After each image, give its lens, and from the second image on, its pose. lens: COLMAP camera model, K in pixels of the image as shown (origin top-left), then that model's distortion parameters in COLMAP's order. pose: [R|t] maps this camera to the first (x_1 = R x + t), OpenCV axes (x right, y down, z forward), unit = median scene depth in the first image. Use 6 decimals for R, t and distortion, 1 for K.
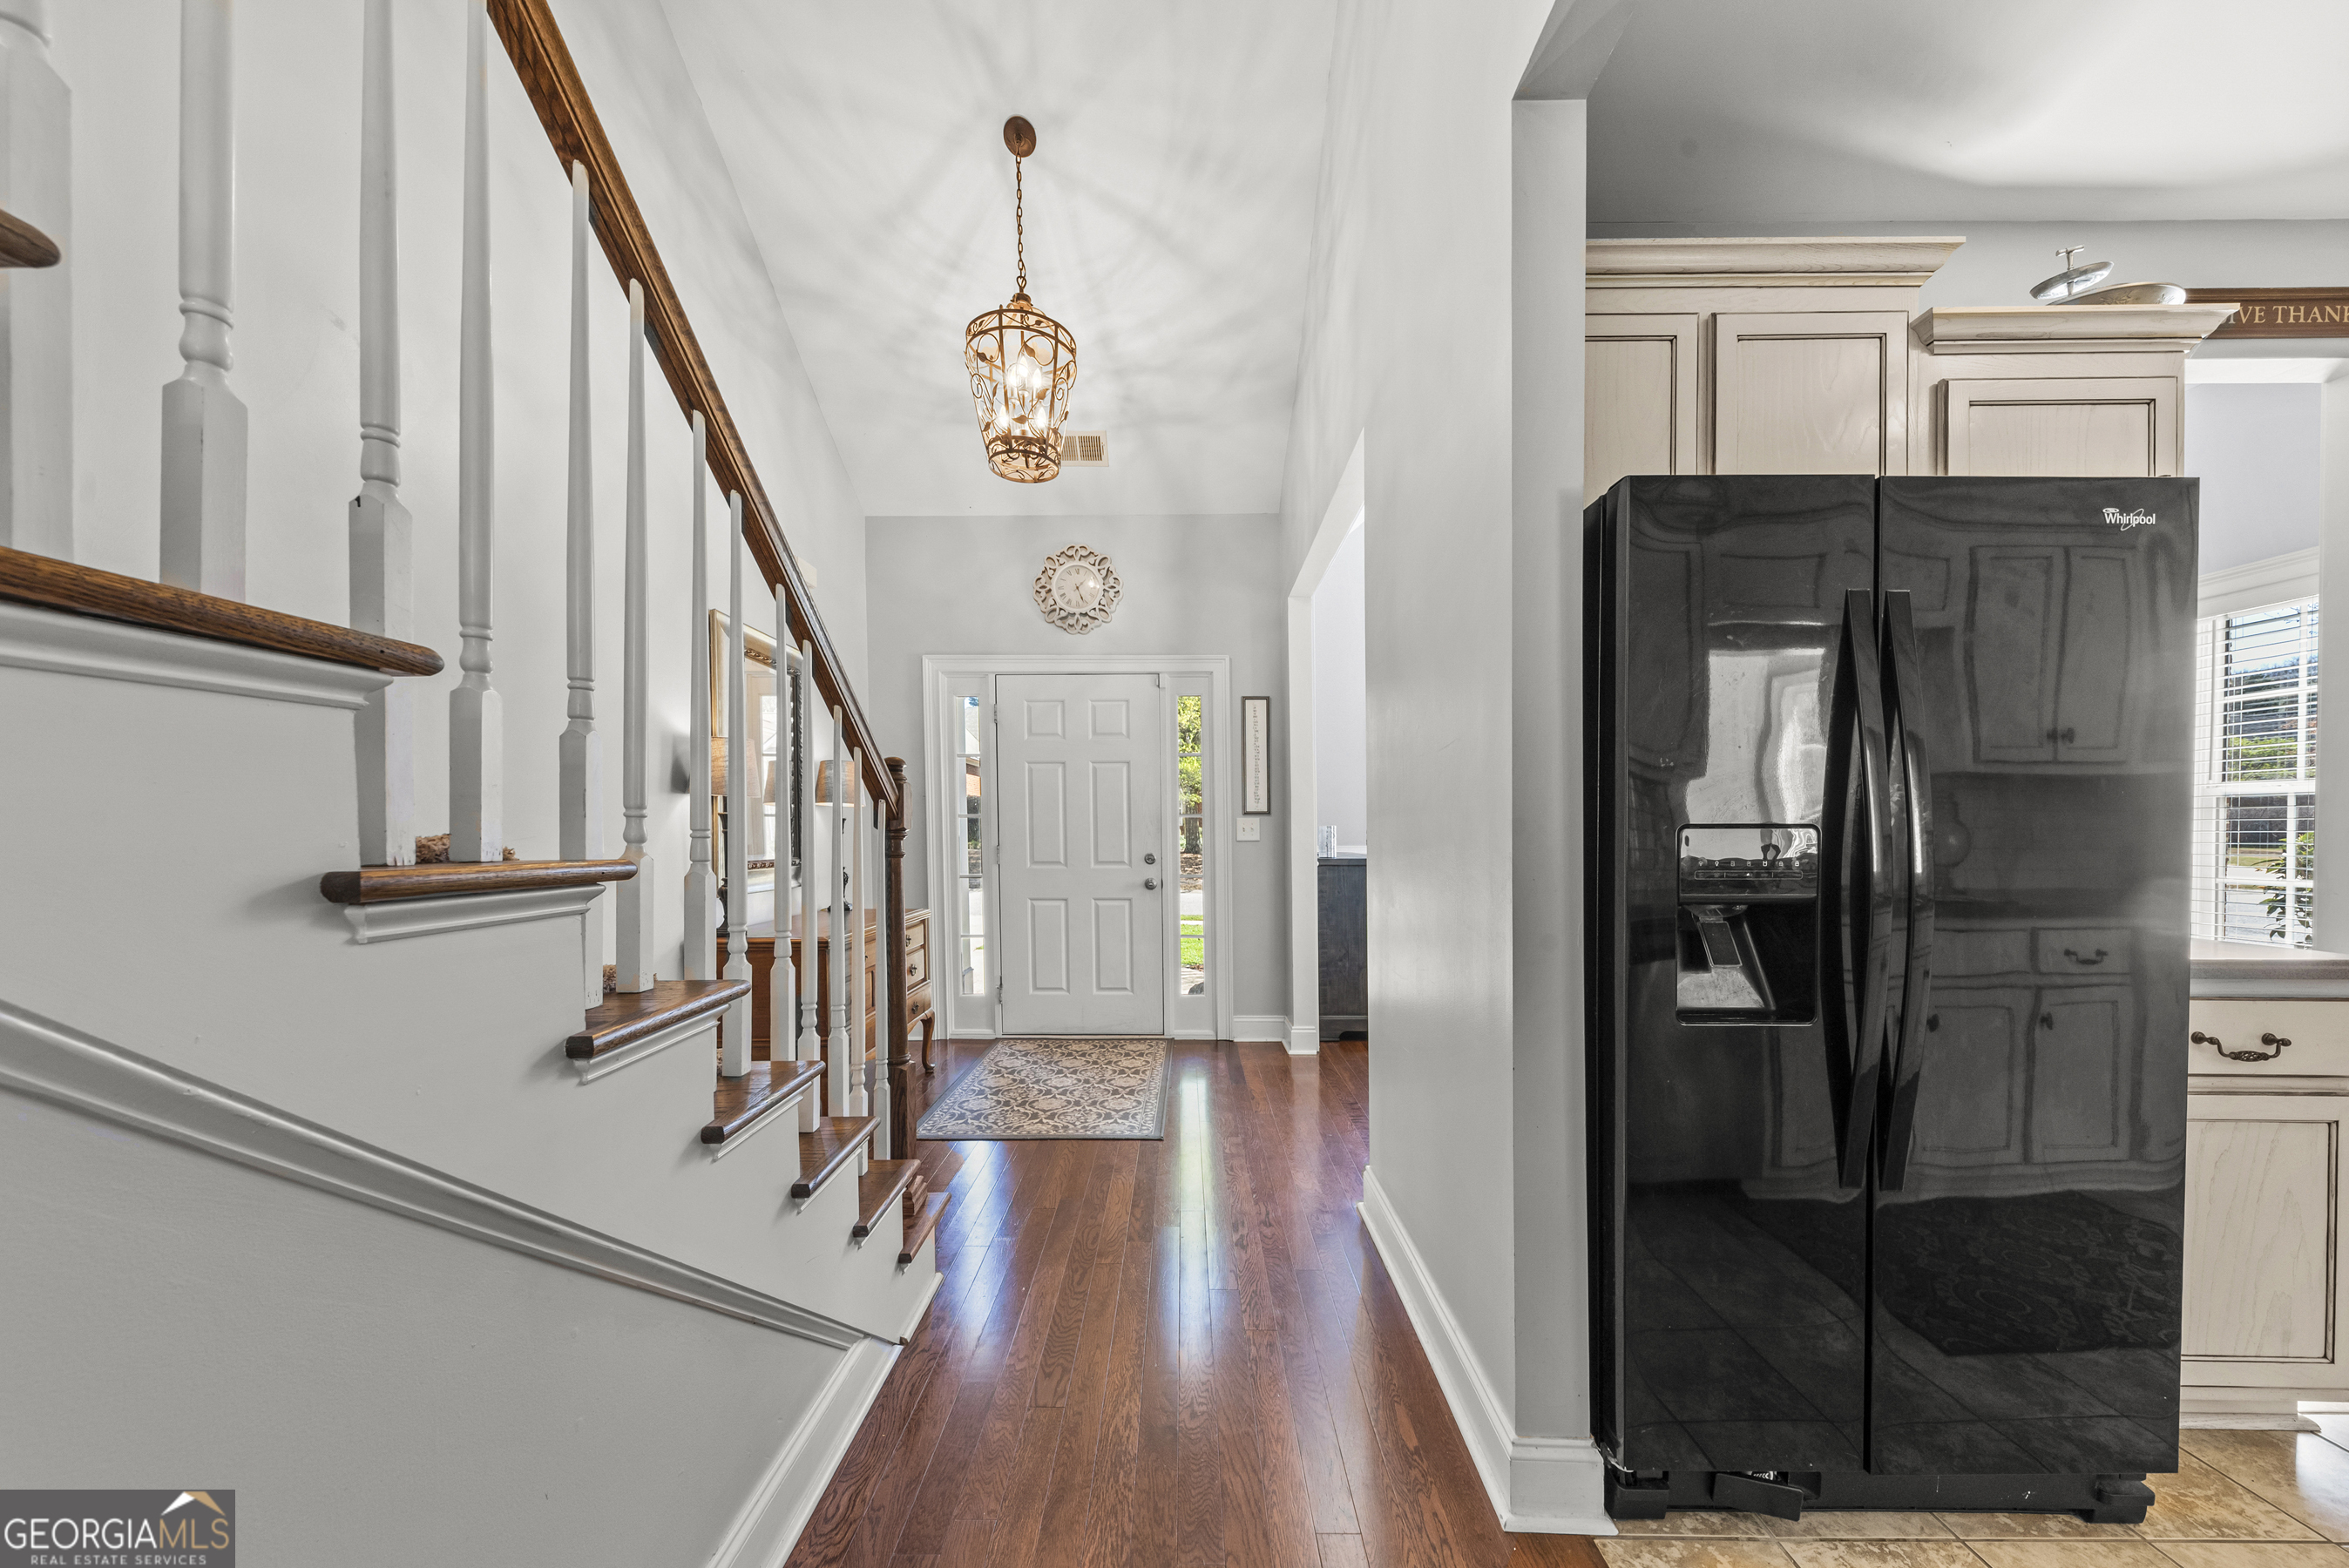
lens RADIAL K [[816.2, 0, 1179.3], [0, 816.2, 838.0], [0, 0, 1]] dist [0.011691, 0.000037]
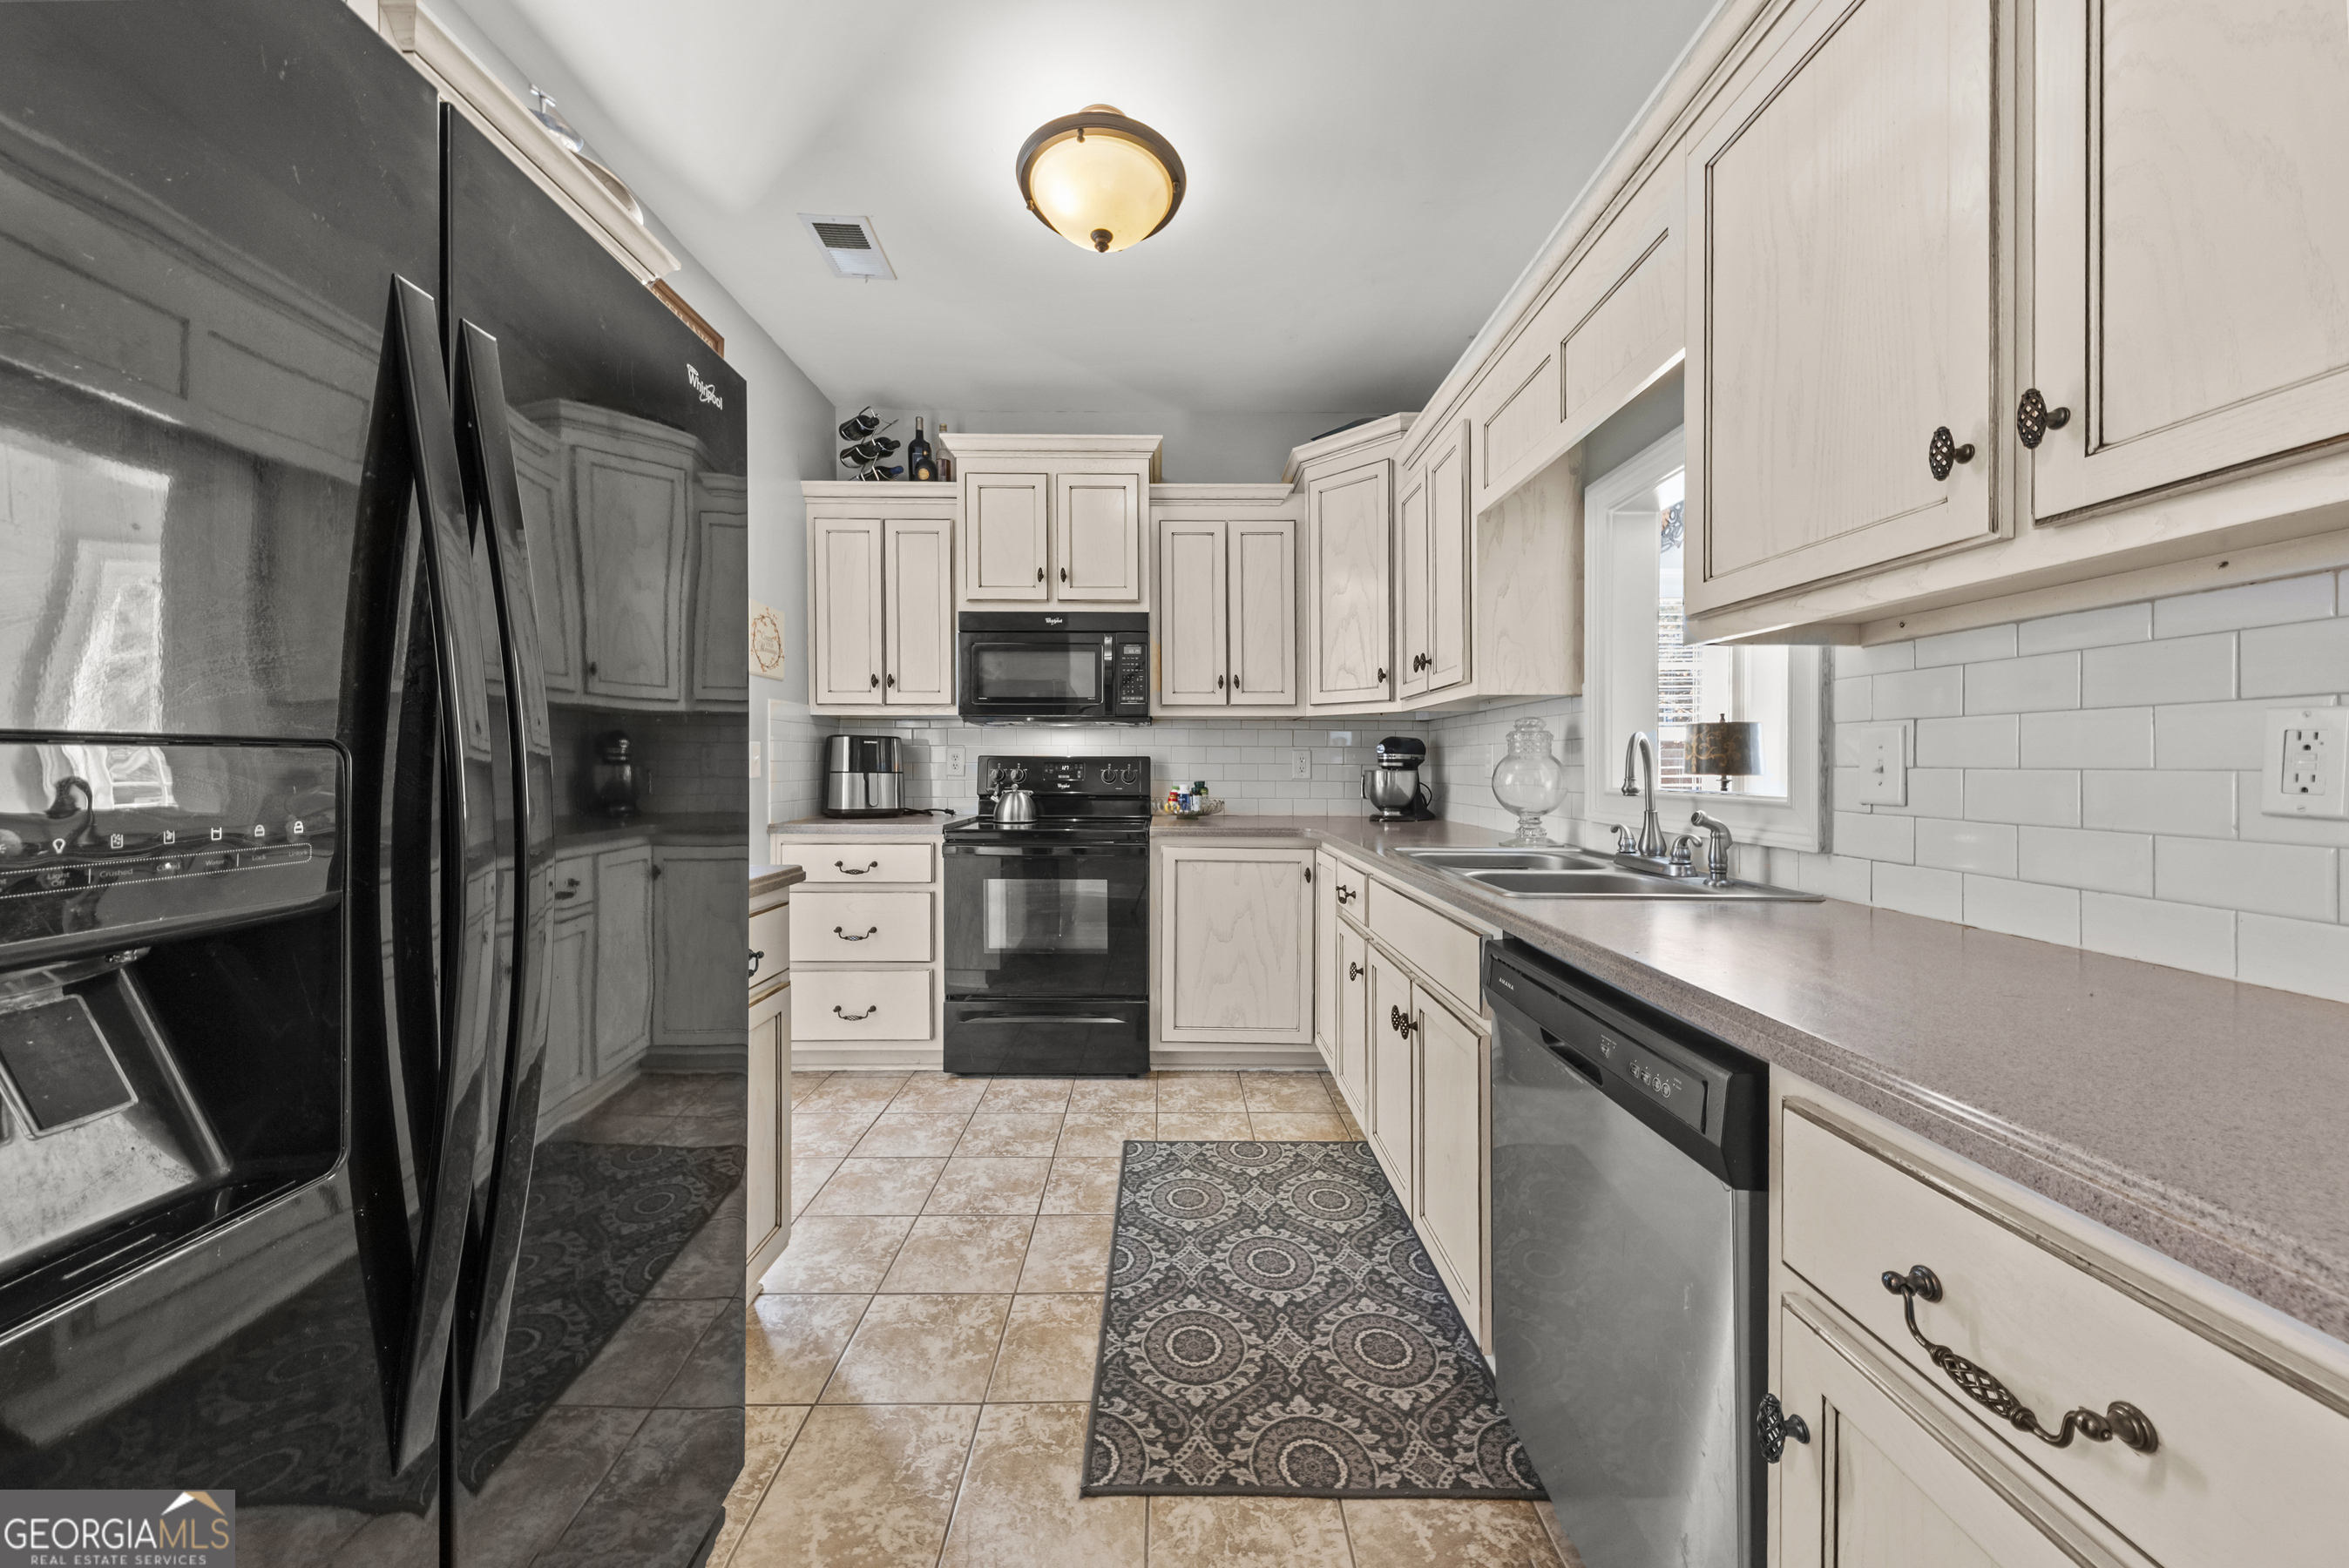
lens RADIAL K [[804.5, 0, 1168.9], [0, 804.5, 744.7], [0, 0, 1]] dist [-0.000143, -0.000030]
pose [[-0.017984, 0.007691, 0.999809, 0.195080], [0.003934, 0.999963, -0.007622, -0.006013], [-0.999831, 0.003796, -0.018014, 0.340899]]
